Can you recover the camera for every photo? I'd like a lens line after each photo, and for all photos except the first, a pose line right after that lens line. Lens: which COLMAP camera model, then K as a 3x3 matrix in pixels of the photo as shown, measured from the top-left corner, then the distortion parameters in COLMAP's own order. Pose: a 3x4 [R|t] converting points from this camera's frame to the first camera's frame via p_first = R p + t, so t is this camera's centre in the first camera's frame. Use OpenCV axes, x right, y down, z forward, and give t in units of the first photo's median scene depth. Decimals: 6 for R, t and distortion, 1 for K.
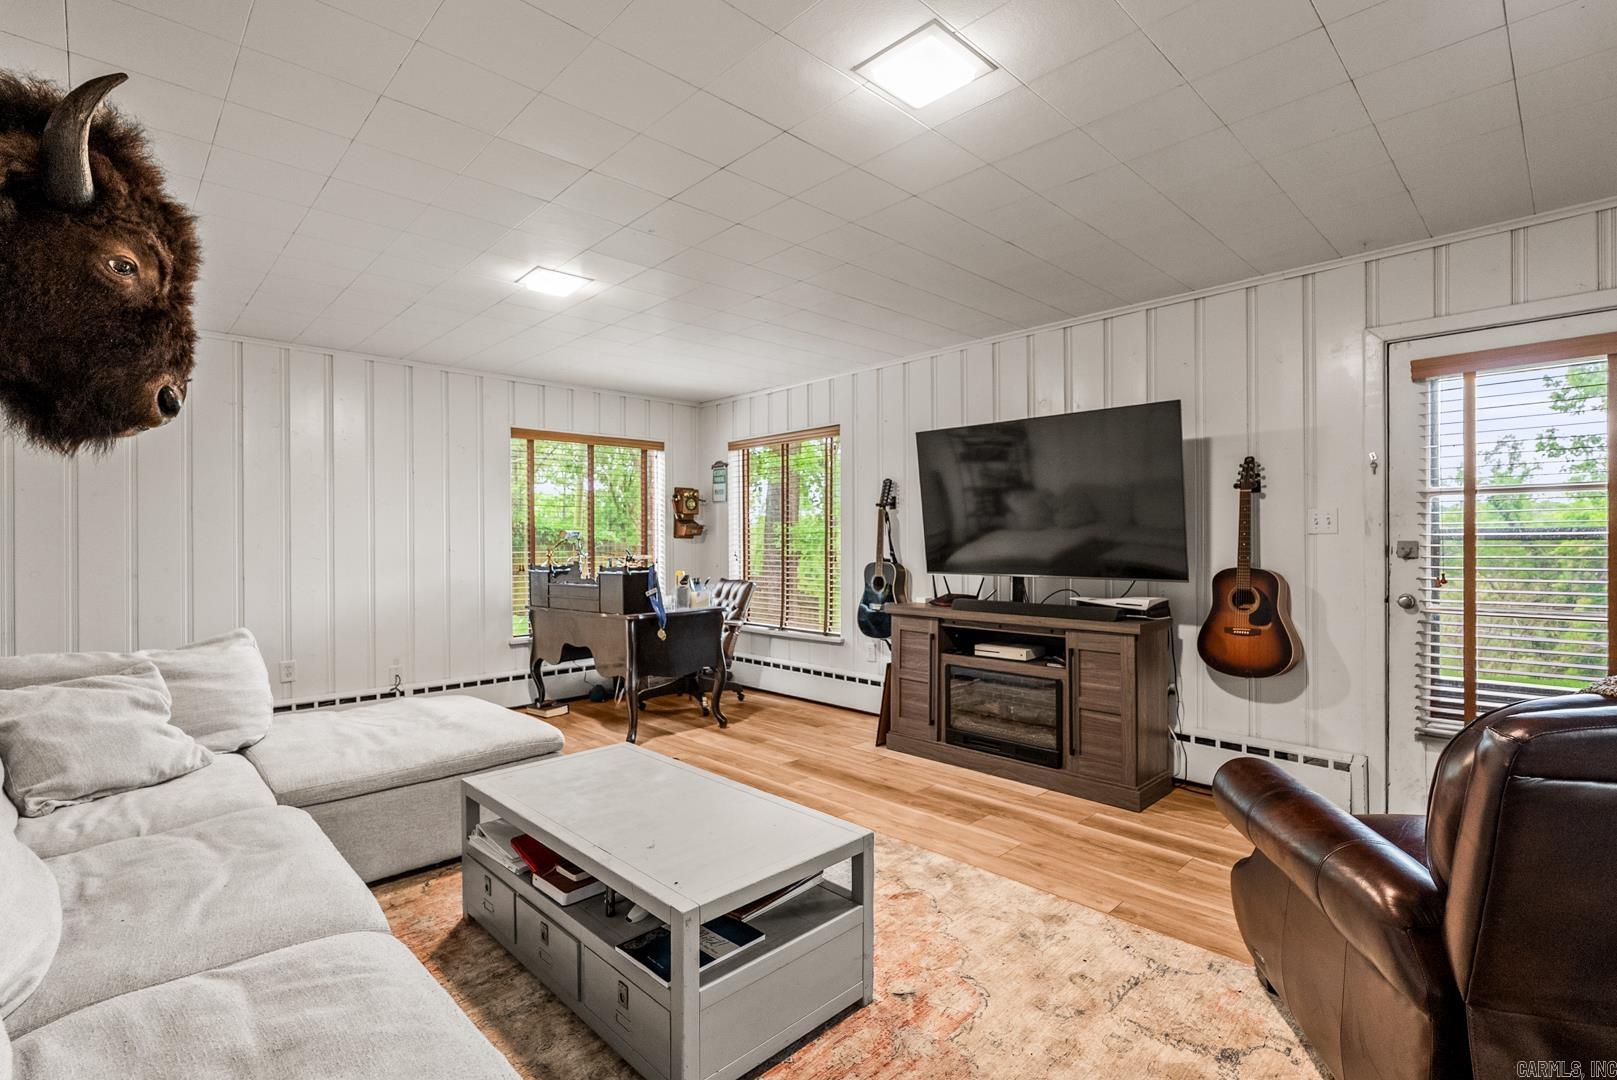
lens RADIAL K [[727.4, 0, 803.8], [0, 727.4, 536.9], [0, 0, 1]] dist [-0.001158, 0.000224]
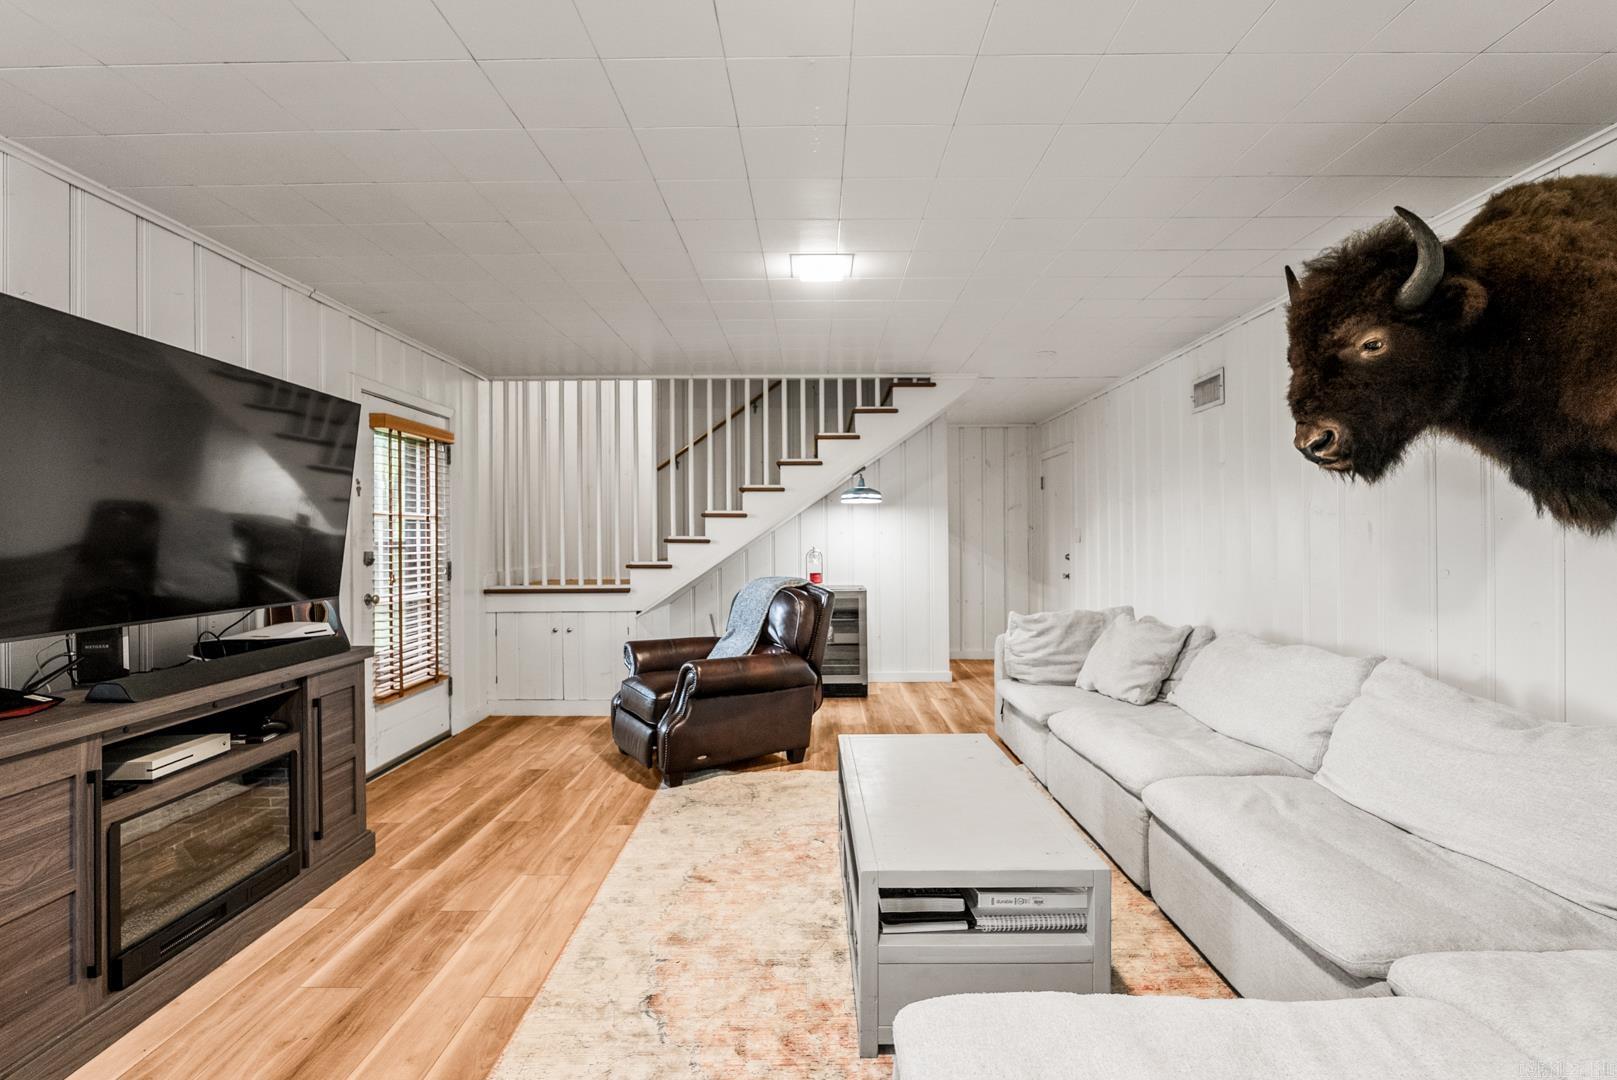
lens RADIAL K [[727.4, 0, 807.1], [0, 727.4, 539.1], [0, 0, 1]] dist [-0.001158, 0.000224]
pose [[-0.701716, 0.005770, 0.712433, -0.567943], [0.008069, 0.999967, -0.000151, -0.008850], [-0.712411, 0.005643, -0.701740, 1.257151]]
